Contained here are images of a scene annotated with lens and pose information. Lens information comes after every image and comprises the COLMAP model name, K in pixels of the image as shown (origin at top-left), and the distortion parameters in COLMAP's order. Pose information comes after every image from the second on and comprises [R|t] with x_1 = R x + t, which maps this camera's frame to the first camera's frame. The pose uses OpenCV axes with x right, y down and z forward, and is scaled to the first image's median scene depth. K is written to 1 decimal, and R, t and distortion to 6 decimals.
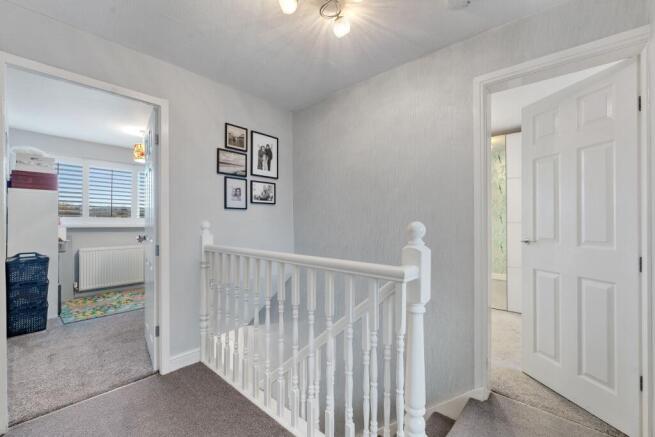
lens RADIAL K [[275.3, 0, 327.6], [0, 275.3, 220.5], [0, 0, 1]] dist [0.000099, -0.000117]
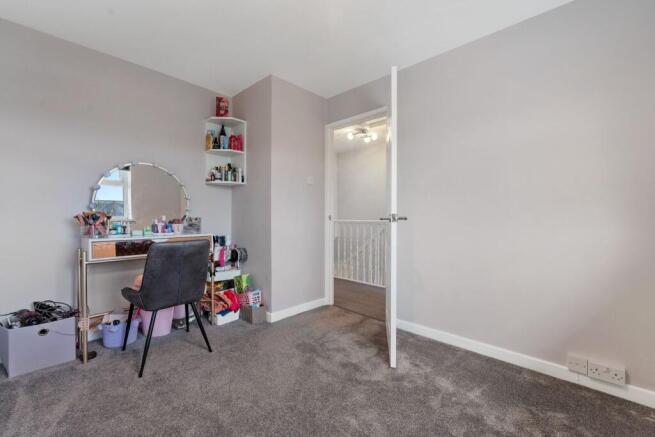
lens RADIAL K [[275.3, 0, 327.4], [0, 275.3, 216.5], [0, 0, 1]] dist [0.000099, -0.000117]
pose [[0.999874, -0.000828, -0.015875, -0.372977], [0.001125, 0.999823, 0.018758, 0.040230], [0.015857, -0.018774, 0.999698, -2.209059]]
